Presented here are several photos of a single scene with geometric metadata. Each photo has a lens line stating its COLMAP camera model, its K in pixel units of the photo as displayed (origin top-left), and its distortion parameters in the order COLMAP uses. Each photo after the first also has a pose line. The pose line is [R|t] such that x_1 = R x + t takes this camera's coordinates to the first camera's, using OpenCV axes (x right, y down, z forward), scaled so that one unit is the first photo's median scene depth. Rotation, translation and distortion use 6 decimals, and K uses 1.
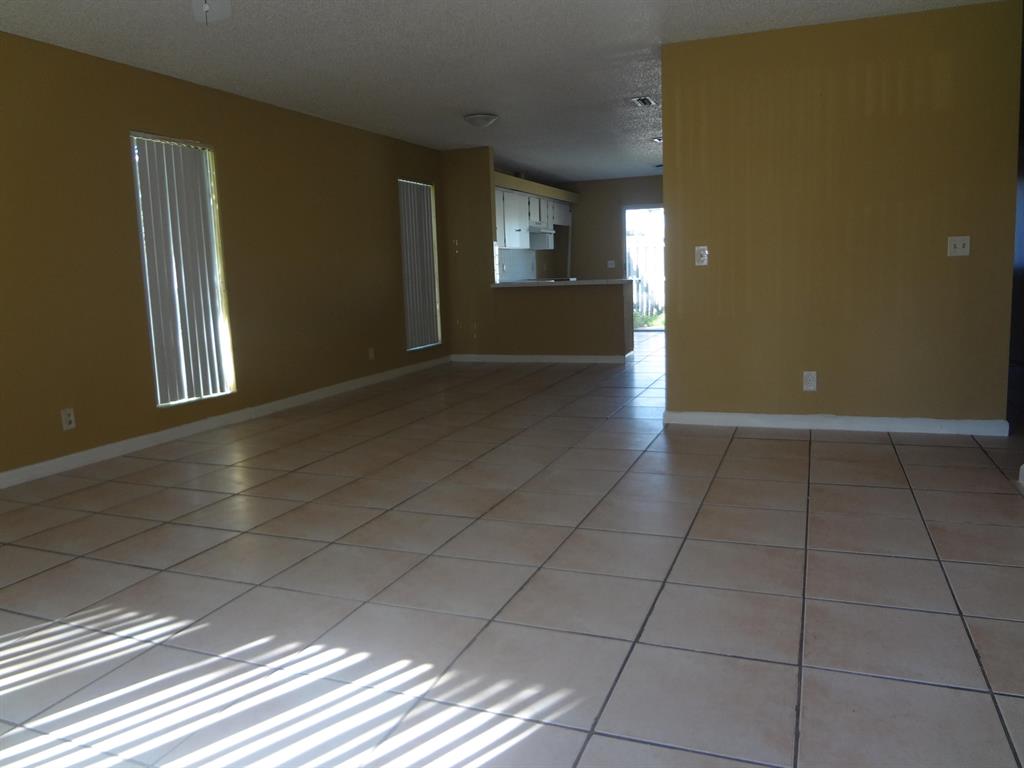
lens RADIAL K [[764.8, 0, 513.3], [0, 764.8, 381.3], [0, 0, 1]] dist [-0.035625, -0.003422]
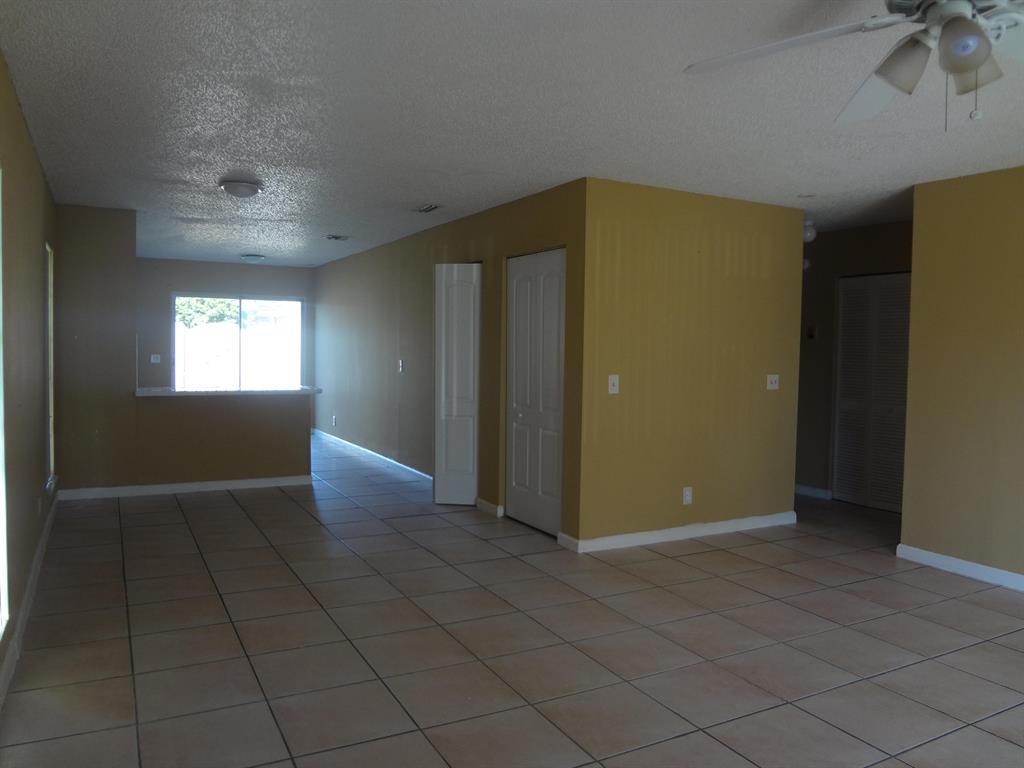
lens RADIAL K [[766.2, 0, 512.0], [0, 766.2, 384.0], [0, 0, 1]] dist [-0.034773, -0.003056]
pose [[0.645675, 0.005654, 0.763592, -0.639678], [0.071463, 0.995137, -0.067795, -0.105337], [-0.760261, 0.098342, 0.642131, 0.437877]]
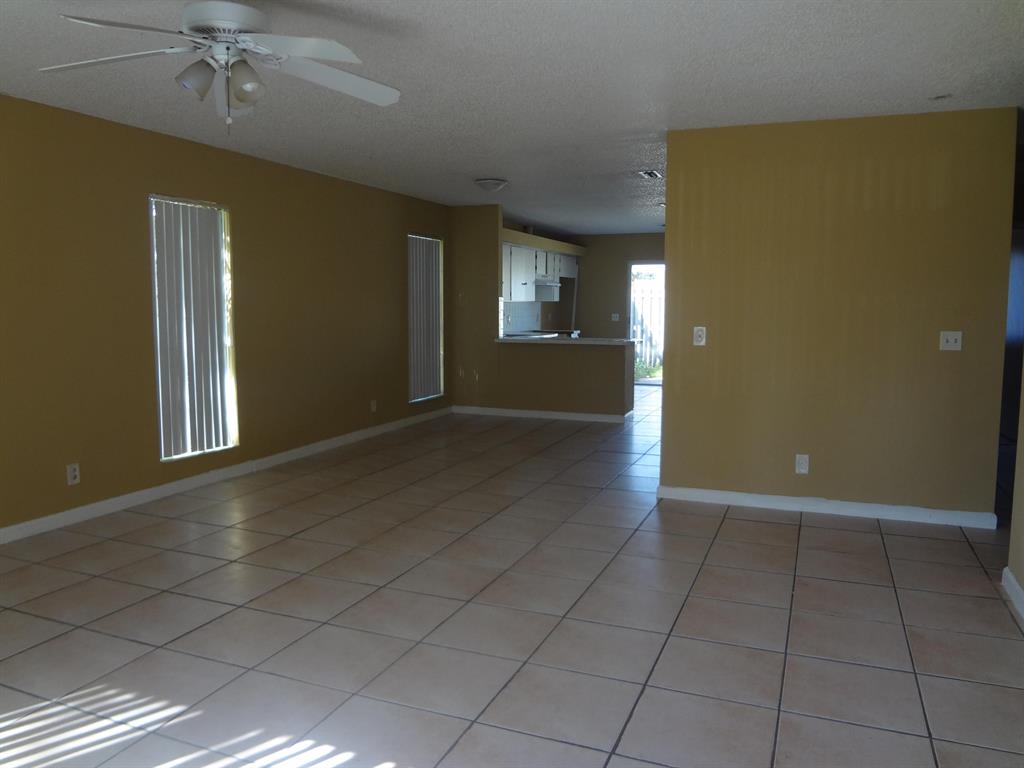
lens RADIAL K [[766.2, 0, 512.0], [0, 766.2, 384.0], [0, 0, 1]] dist [-0.034773, -0.003056]
pose [[0.999162, 0.040360, -0.006821, 0.005274], [-0.040598, 0.998400, -0.039363, -0.050250], [0.005221, 0.039607, 0.999202, -0.022772]]
